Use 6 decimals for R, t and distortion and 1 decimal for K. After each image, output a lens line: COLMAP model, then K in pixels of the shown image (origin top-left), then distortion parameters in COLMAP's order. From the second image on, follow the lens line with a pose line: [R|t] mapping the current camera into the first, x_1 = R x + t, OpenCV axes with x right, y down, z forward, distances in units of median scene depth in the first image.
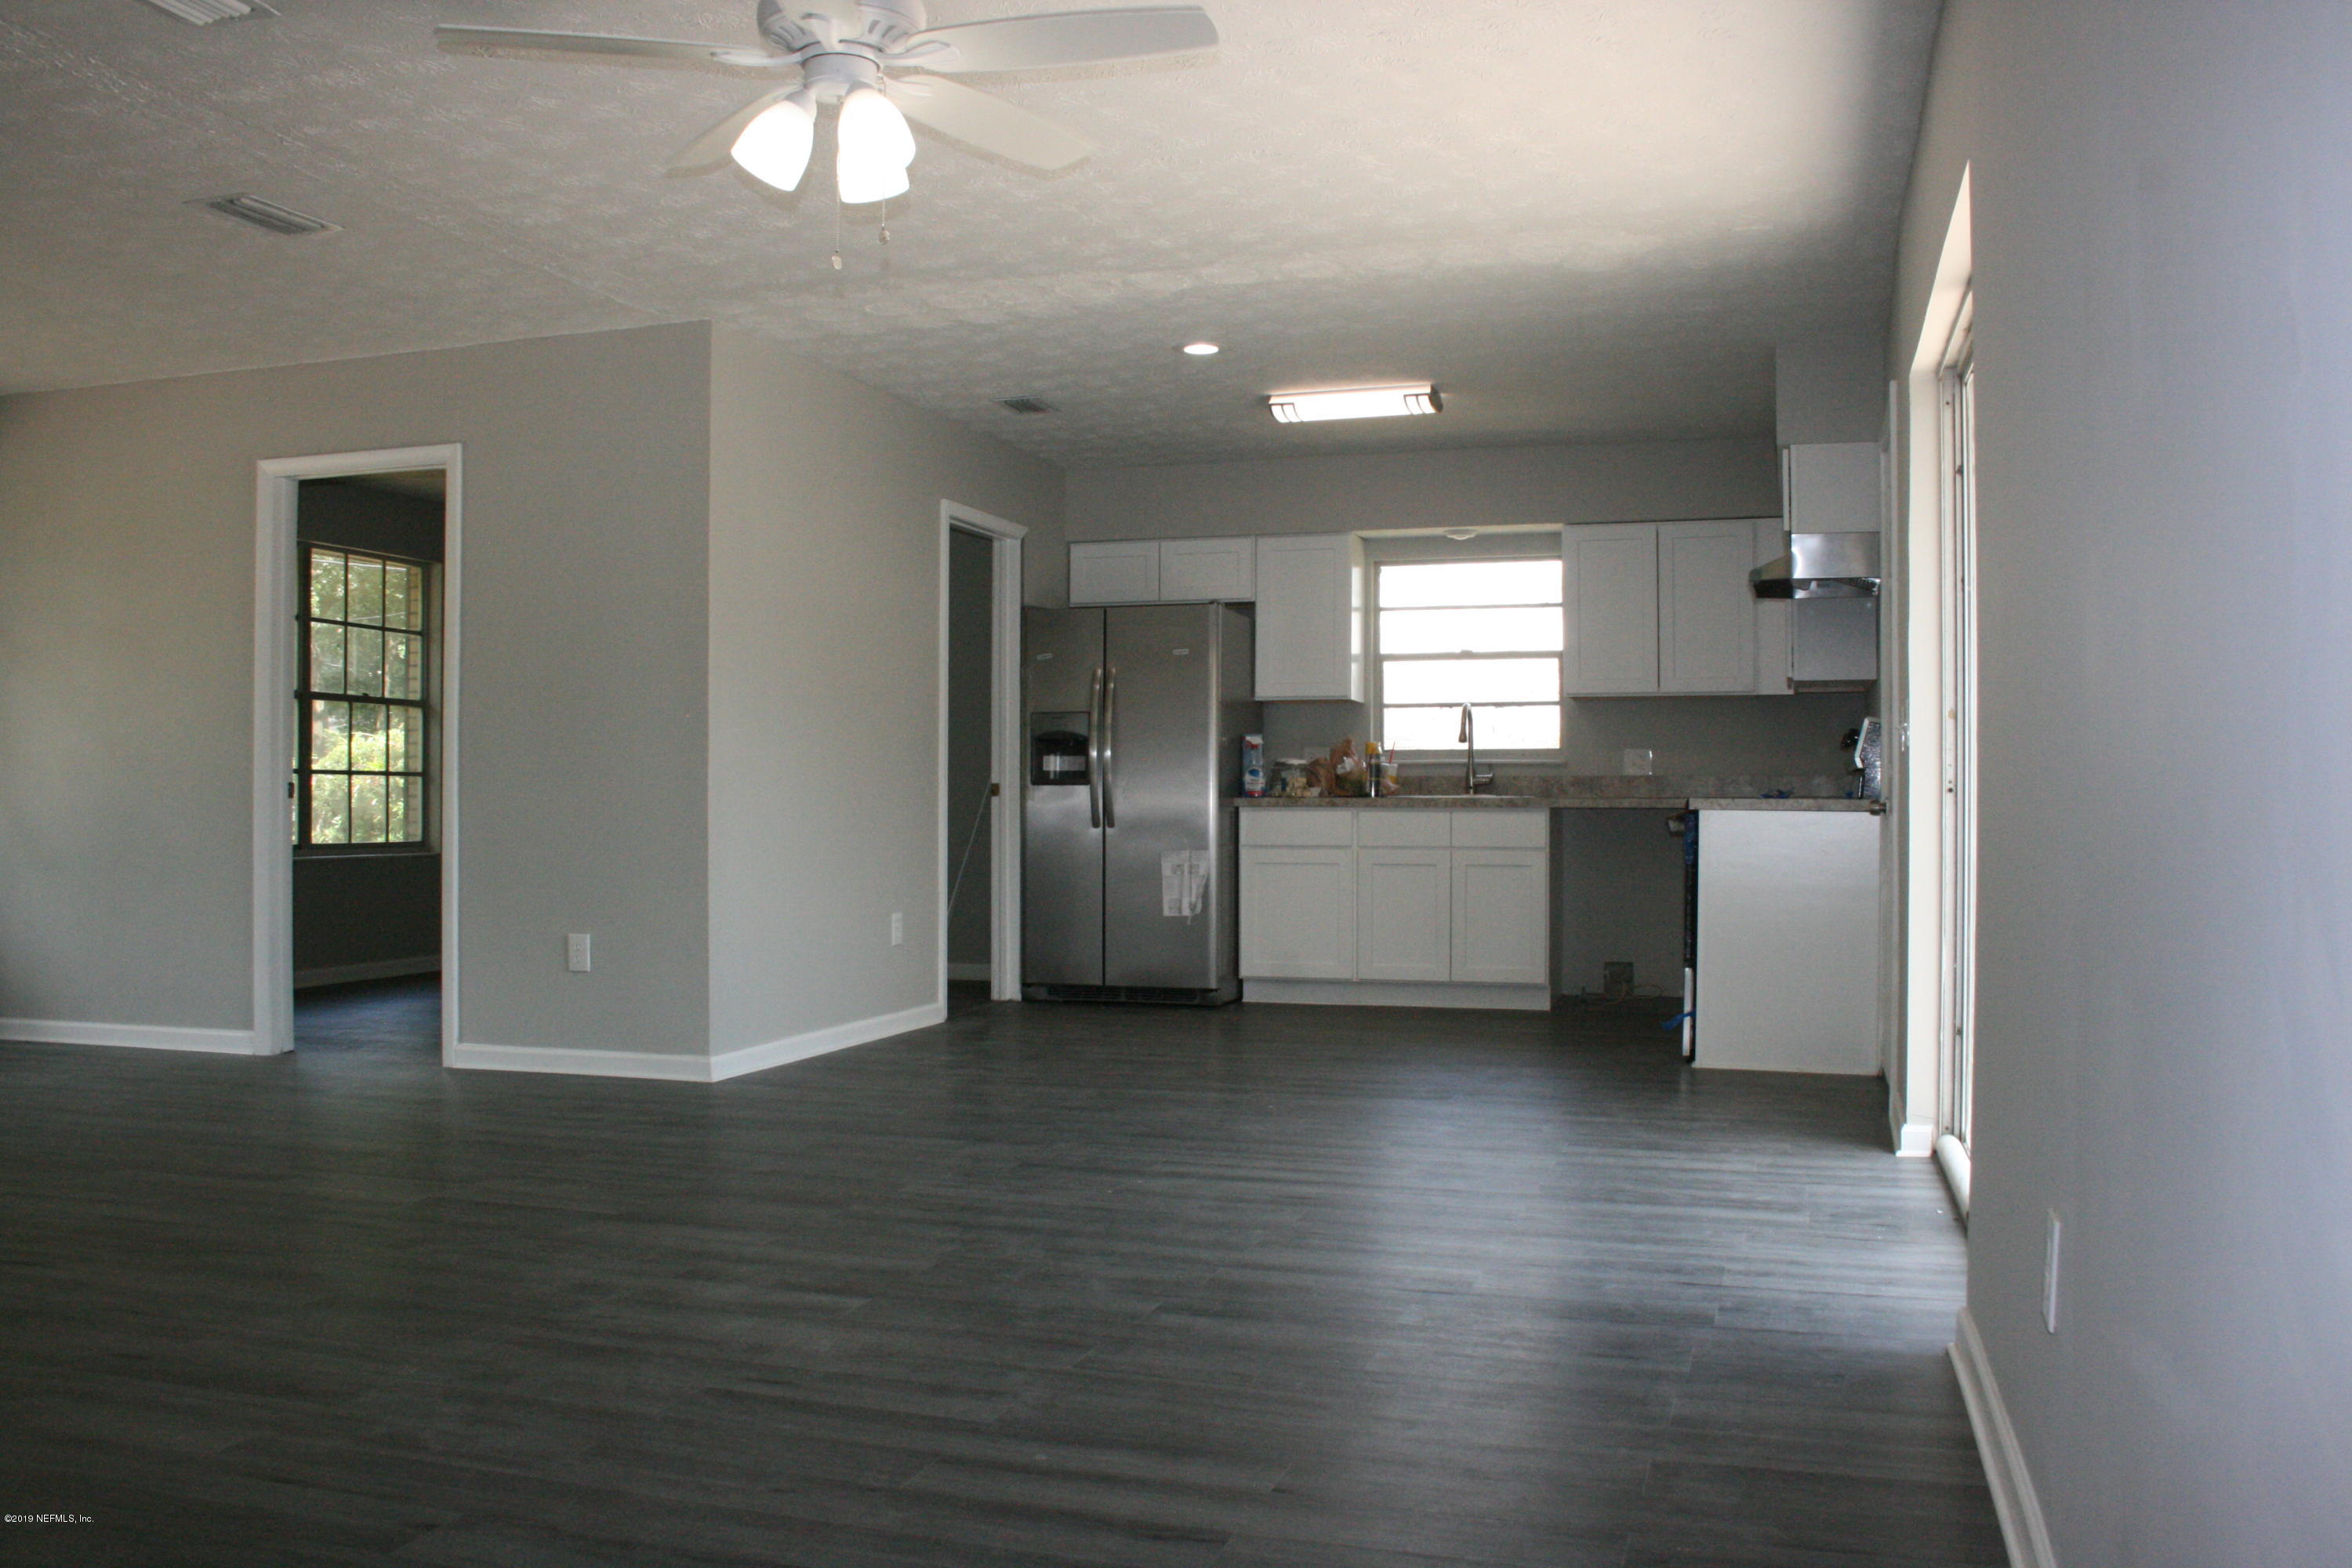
lens RADIAL K [[1949.5, 0, 1176.0], [0, 1949.5, 784.0], [0, 0, 1]] dist [-0.154520, 0.127163]
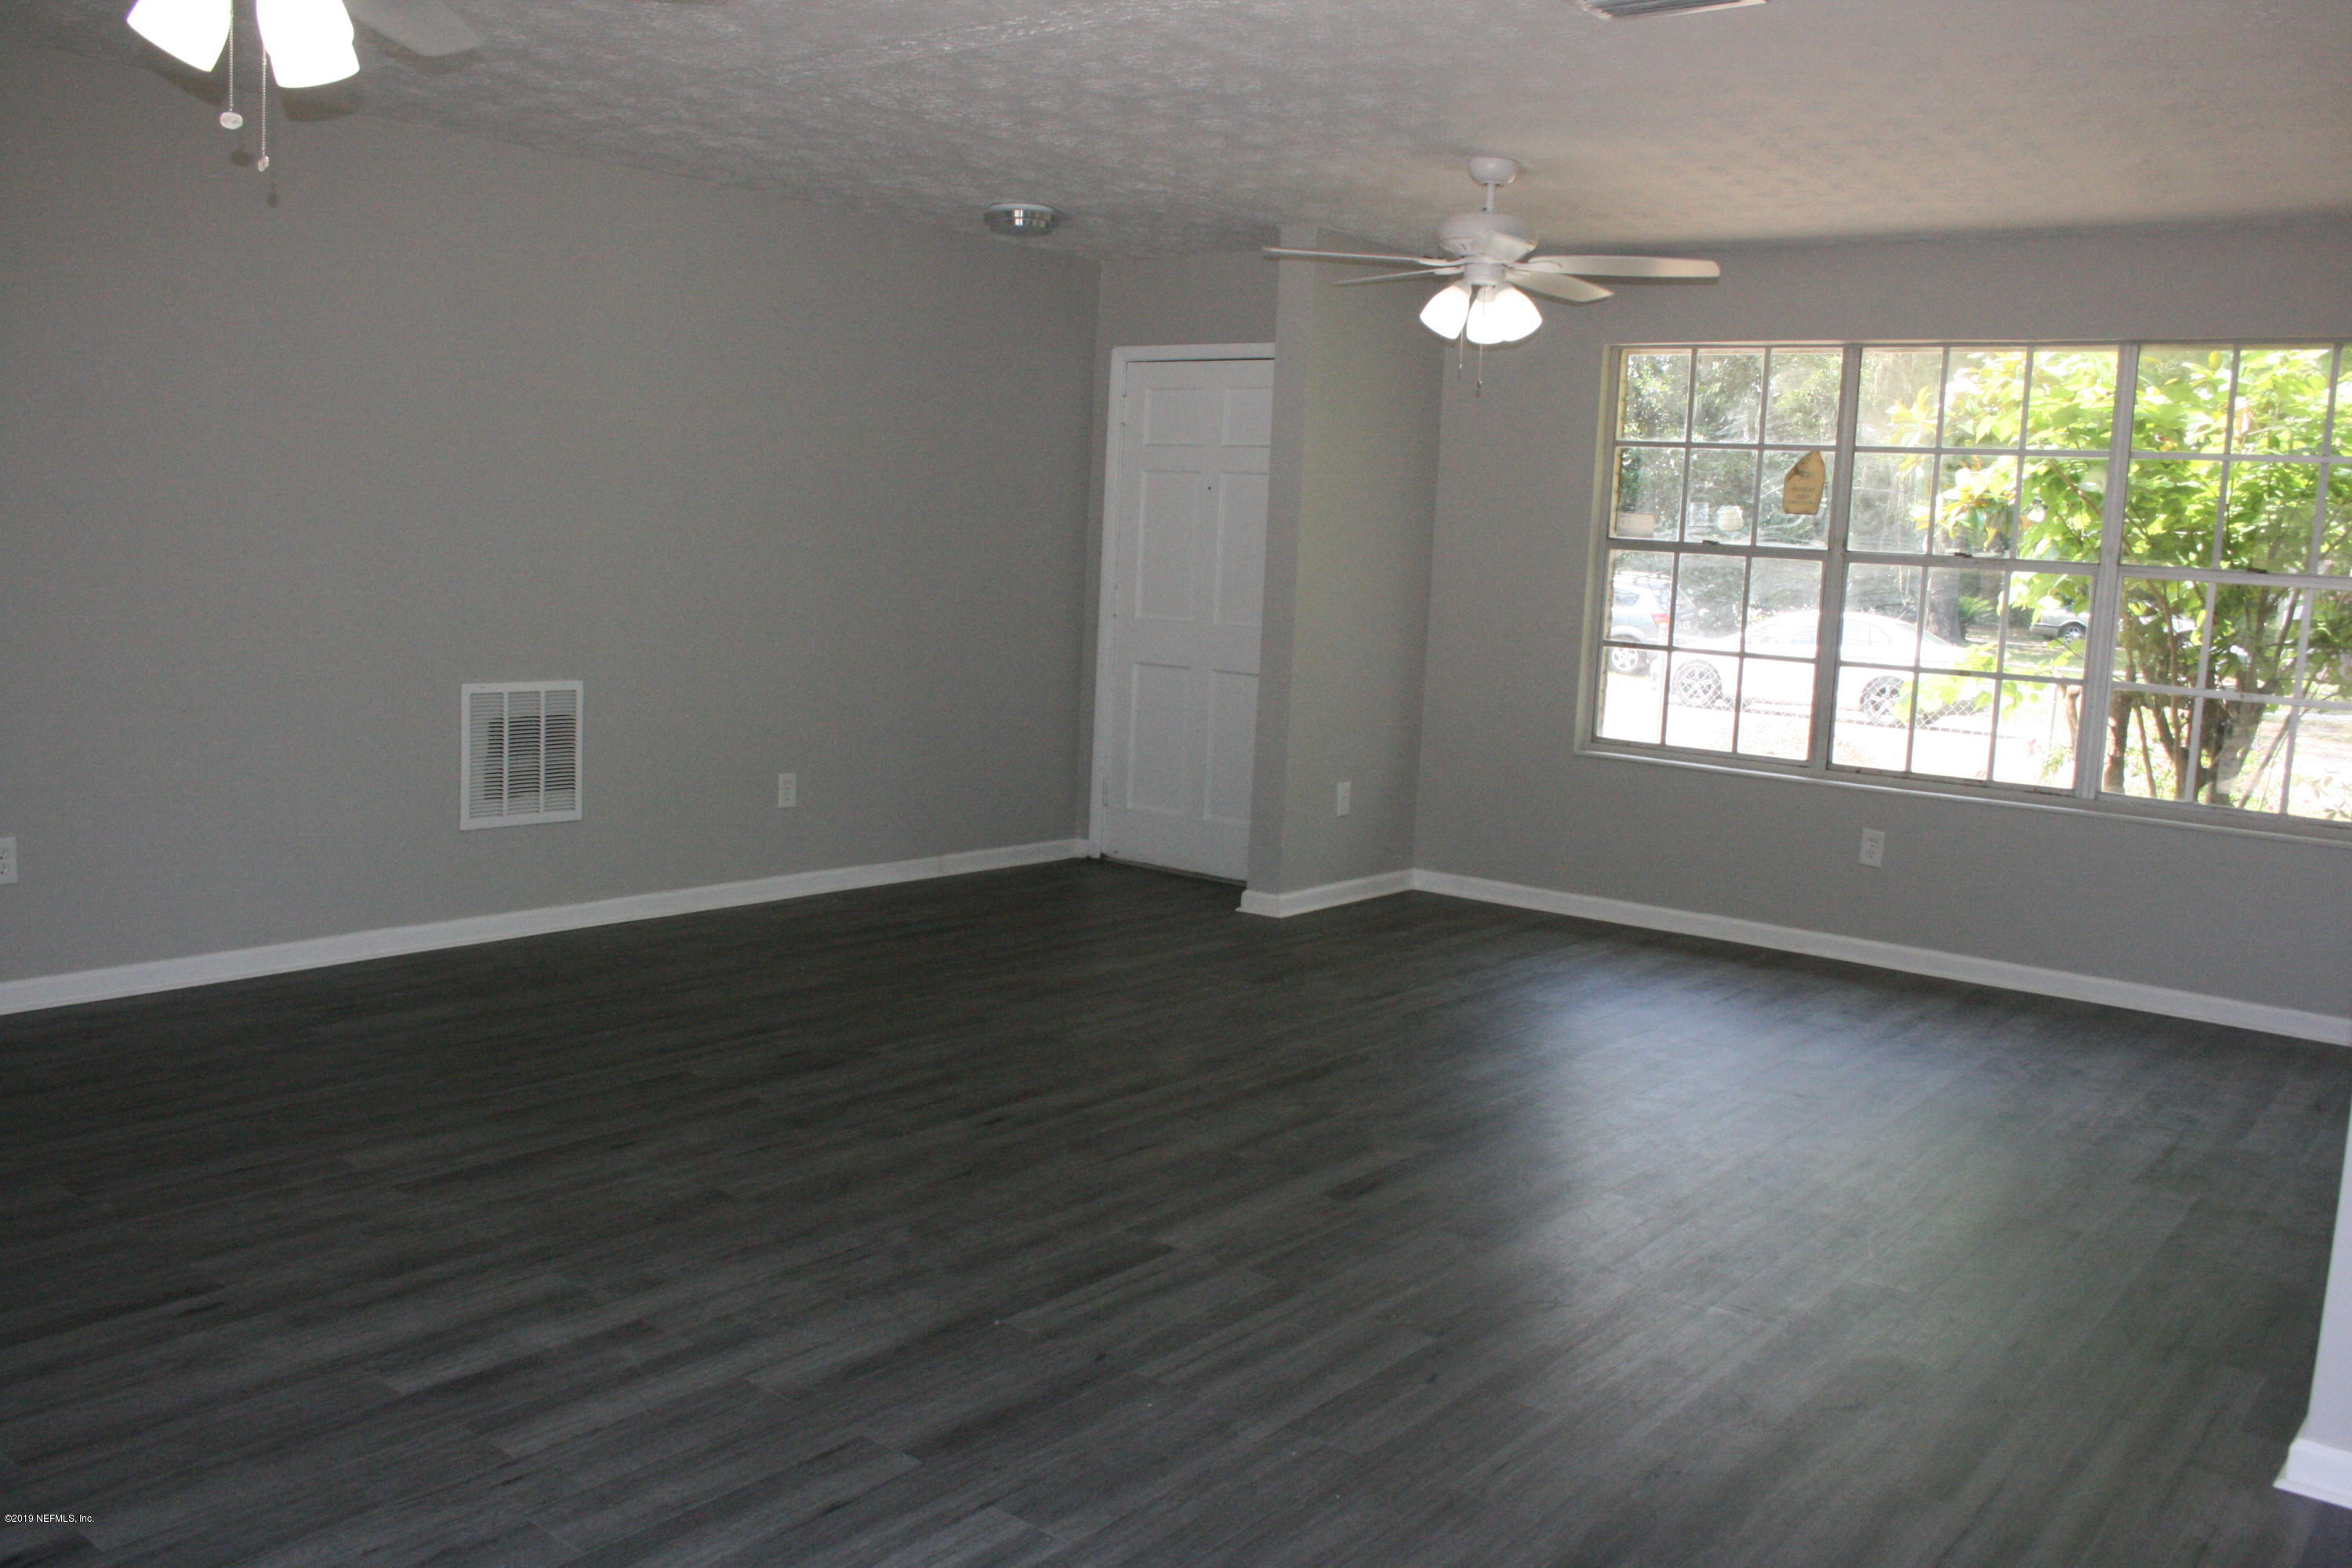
lens RADIAL K [[1956.6, 0, 1205.5], [0, 1956.6, 778.0], [0, 0, 1]] dist [-0.078546, 0.006699]
pose [[-0.340292, 0.102420, -0.934726, 0.231611], [-0.041606, 0.991437, 0.123780, -0.057236], [0.939399, 0.081011, -0.333116, 0.766287]]
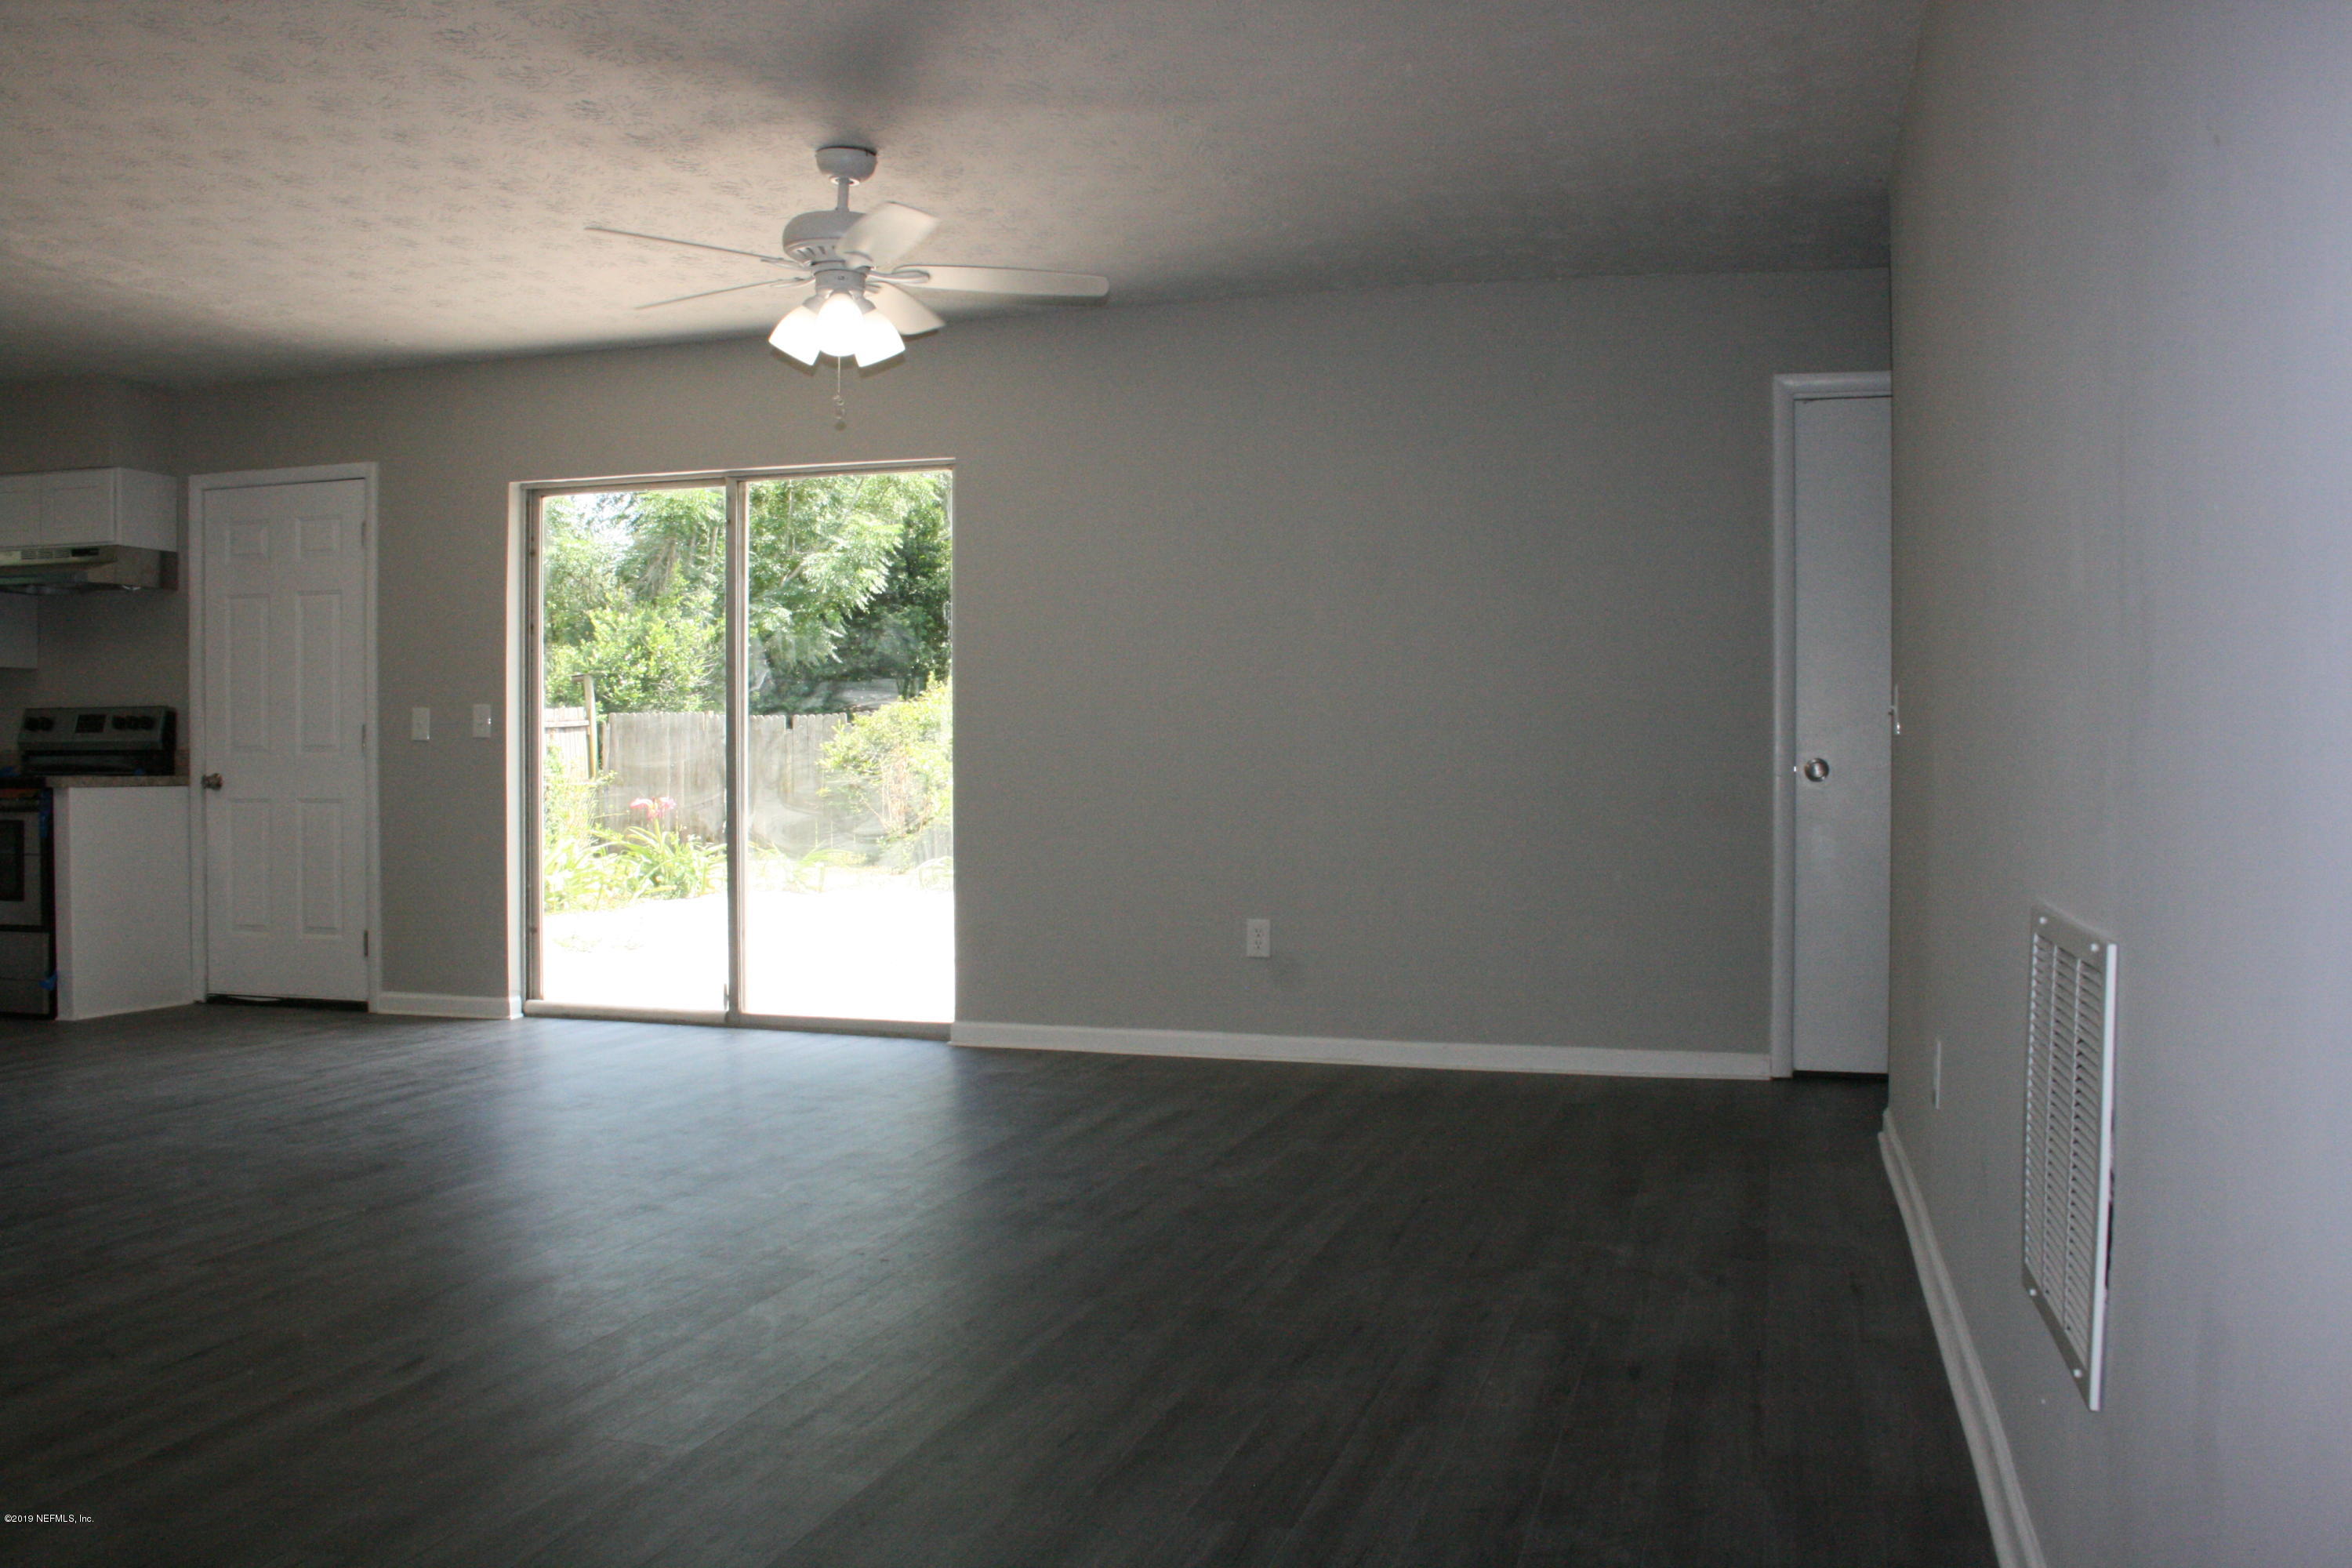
lens RADIAL K [[1949.5, 0, 1176.0], [0, 1949.5, 784.0], [0, 0, 1]] dist [-0.154520, 0.127163]
pose [[-0.006537, -0.018663, 0.999804, -0.731527], [-0.002596, 0.999823, 0.018646, -0.010047], [-0.999975, -0.002473, -0.006584, 0.336161]]
